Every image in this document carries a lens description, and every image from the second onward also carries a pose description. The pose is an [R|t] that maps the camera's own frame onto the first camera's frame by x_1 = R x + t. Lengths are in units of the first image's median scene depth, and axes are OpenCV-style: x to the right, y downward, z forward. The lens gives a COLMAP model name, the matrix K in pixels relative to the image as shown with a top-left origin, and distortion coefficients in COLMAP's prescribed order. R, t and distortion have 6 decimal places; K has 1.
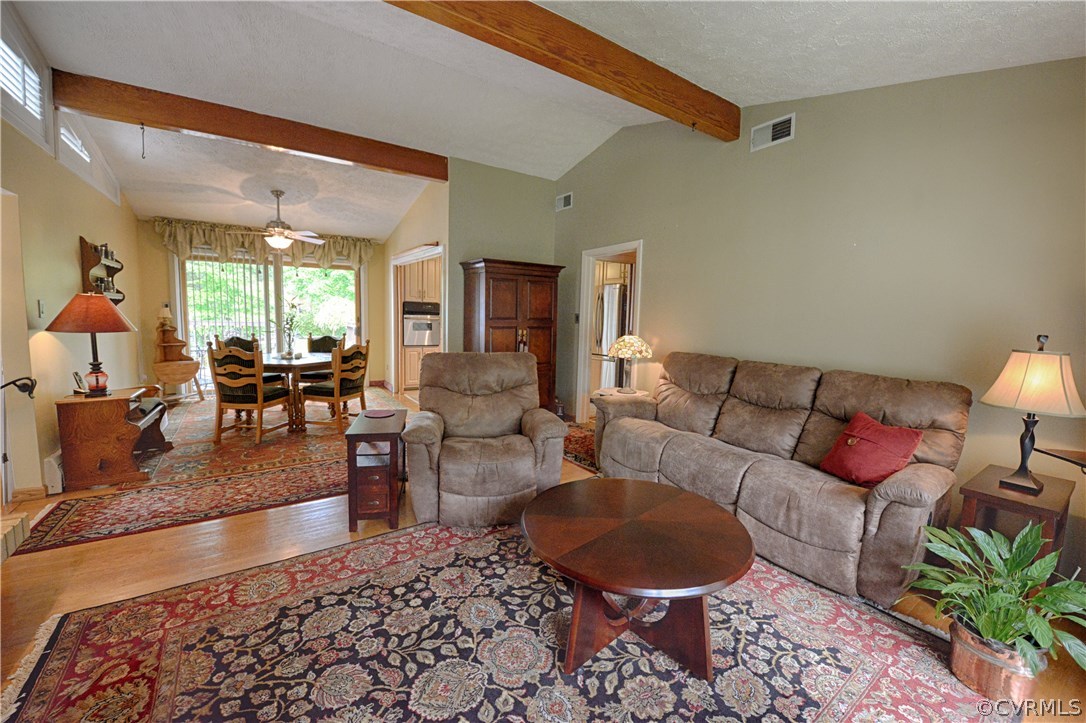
lens RADIAL K [[435.8, 0, 536.5], [0, 435.8, 372.4], [0, 0, 1]] dist [-0.018799, -0.001079]
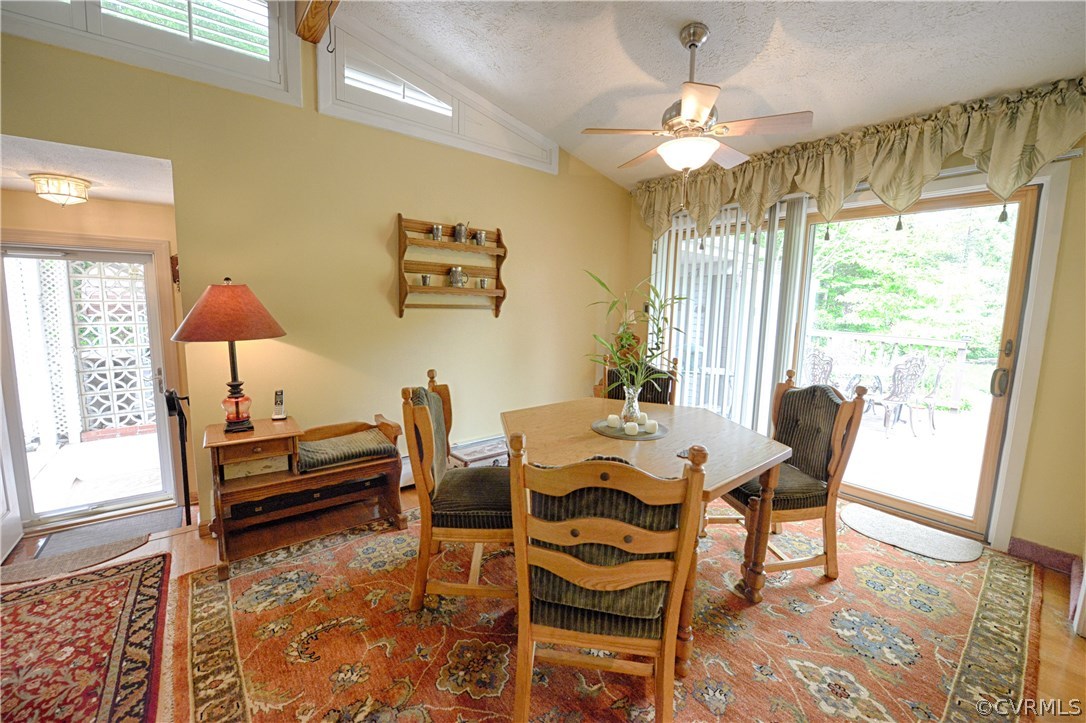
lens RADIAL K [[435.8, 0, 534.5], [0, 435.8, 352.9], [0, 0, 1]] dist [-0.018799, -0.001079]
pose [[0.105855, 0.091632, -0.990151, -0.266324], [-0.154456, 0.985175, 0.074659, -0.183327], [0.982313, 0.145032, 0.118439, 1.285523]]
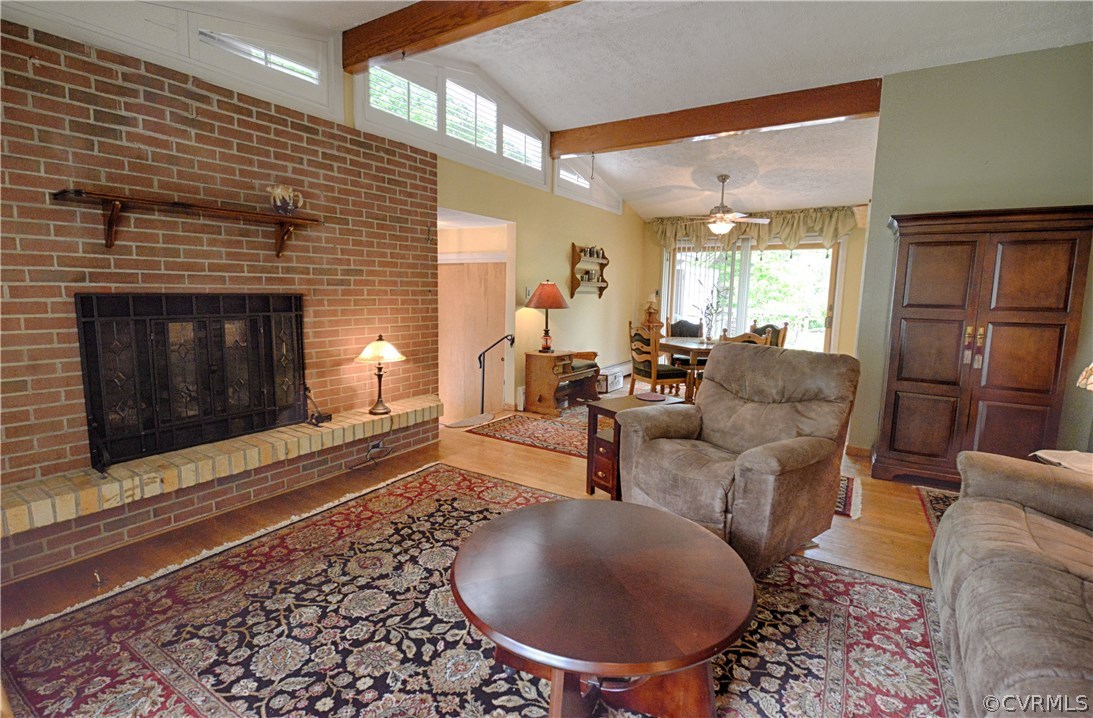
lens RADIAL K [[498.9, 0, 543.9], [0, 498.9, 367.1], [0, 0, 1]] dist [0.003683, -0.000582]
pose [[0.399799, 0.125422, -0.907982, 0.519146], [-0.134500, 0.987899, 0.077238, -0.025058], [0.906681, 0.091244, 0.411830, 0.285600]]
